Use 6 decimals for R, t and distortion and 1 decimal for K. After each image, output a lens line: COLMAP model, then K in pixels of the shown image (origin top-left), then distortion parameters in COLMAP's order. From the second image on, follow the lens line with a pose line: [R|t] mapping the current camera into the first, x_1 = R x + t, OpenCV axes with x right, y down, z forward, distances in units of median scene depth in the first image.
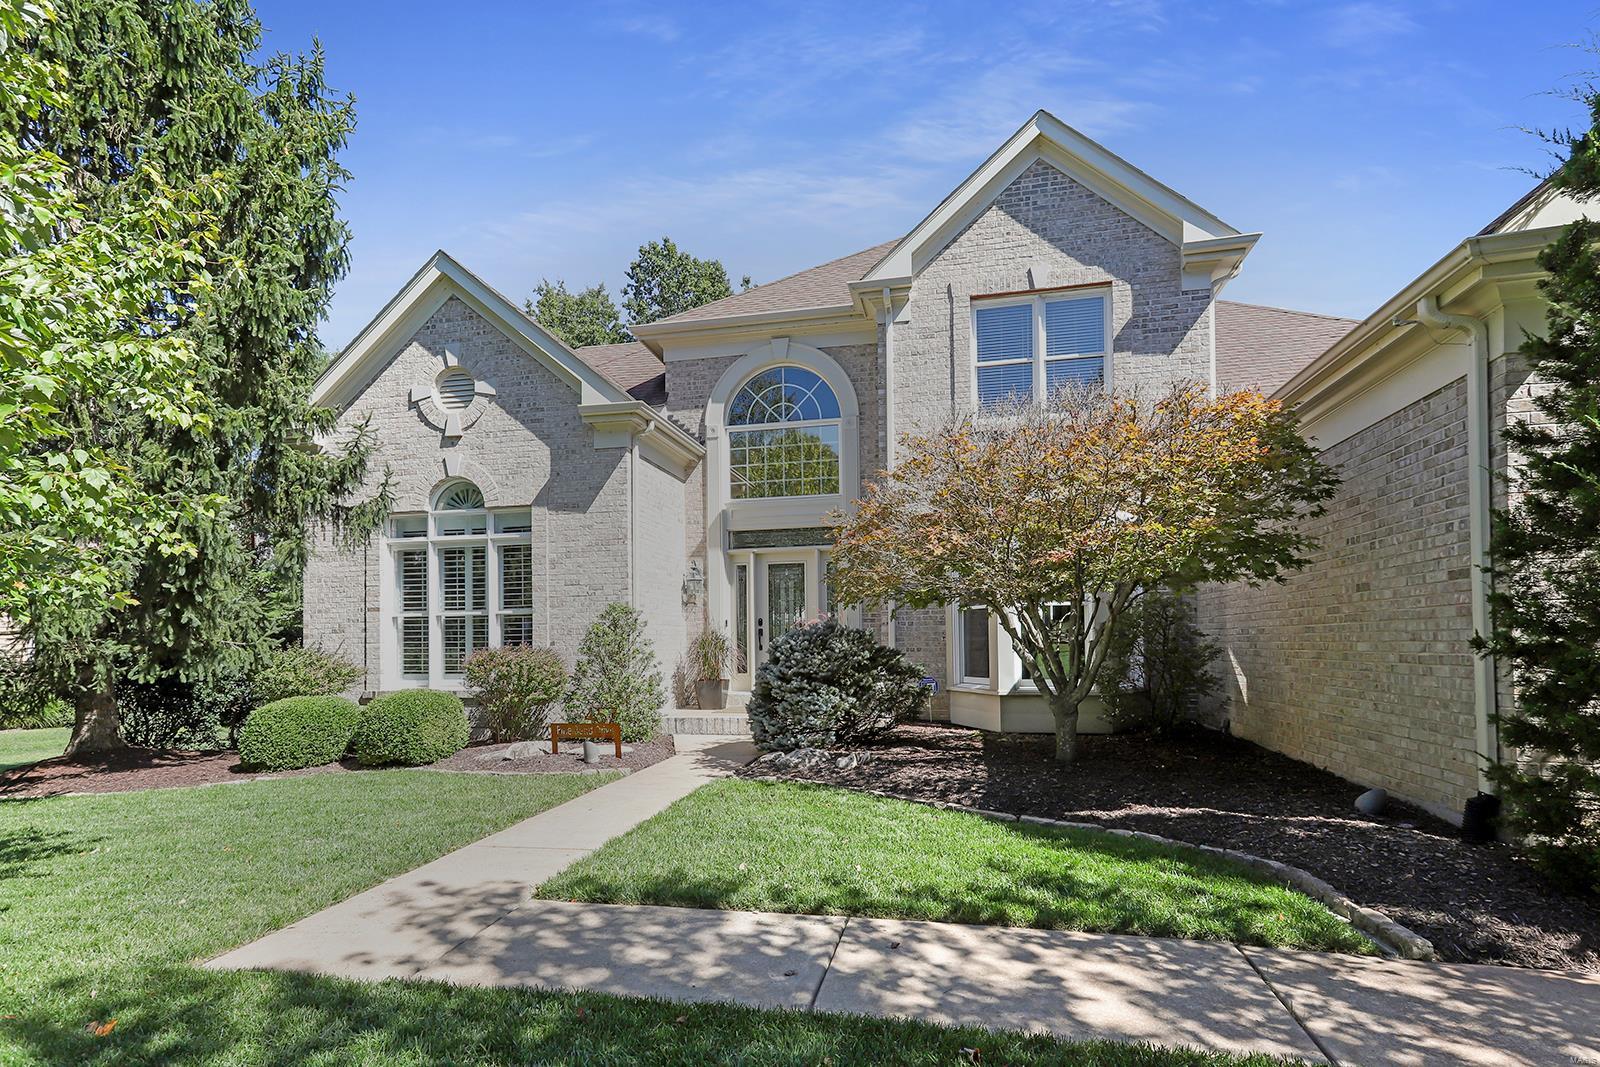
lens RADIAL K [[828.3, 0, 764.9], [0, 828.3, 634.0], [0, 0, 1]] dist [0.022695, 0.000334]
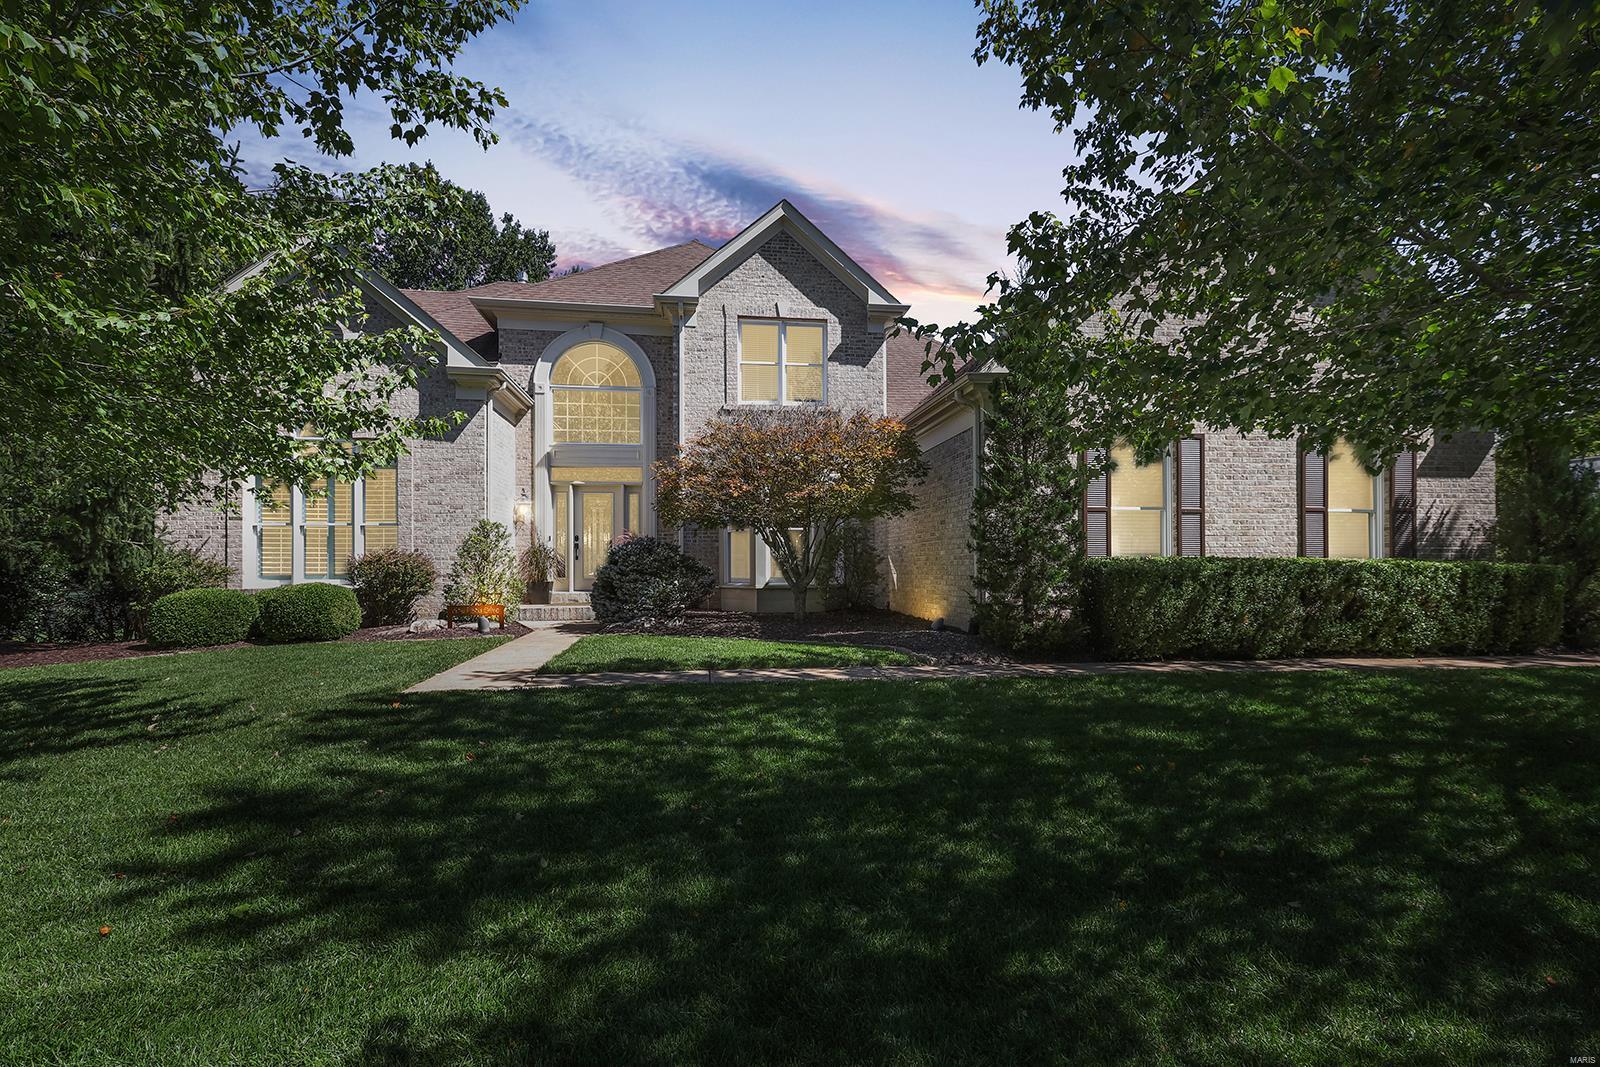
lens RADIAL K [[783.6, 0, 780.3], [0, 783.6, 562.9], [0, 0, 1]] dist [0.023054, 0.000381]
pose [[0.943289, 0.012242, 0.331747, -0.134801], [-0.013249, 0.999912, 0.000772, 0.023009], [-0.331708, -0.005123, 0.943368, -0.323033]]
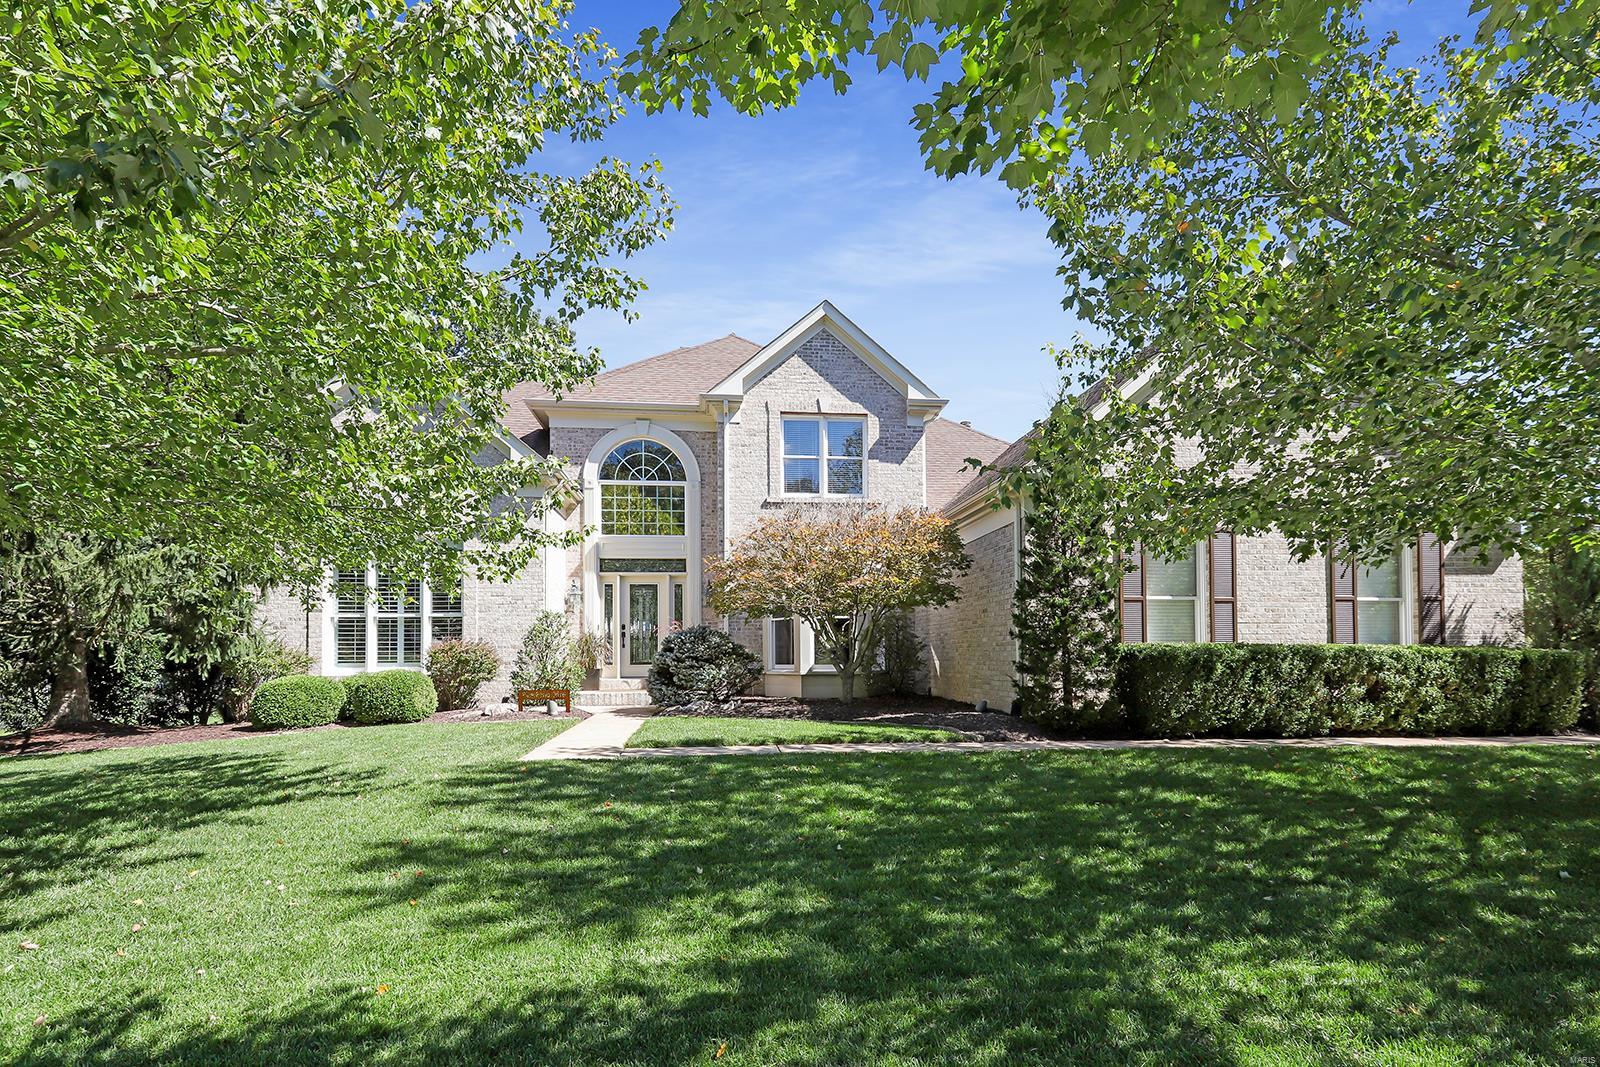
lens RADIAL K [[828.3, 0, 764.9], [0, 828.3, 634.0], [0, 0, 1]] dist [0.022695, 0.000334]
pose [[0.956946, 0.016068, 0.289822, -0.211599], [-0.010946, 0.999754, -0.019284, 0.024701], [-0.290061, 0.015281, 0.956886, -0.425854]]
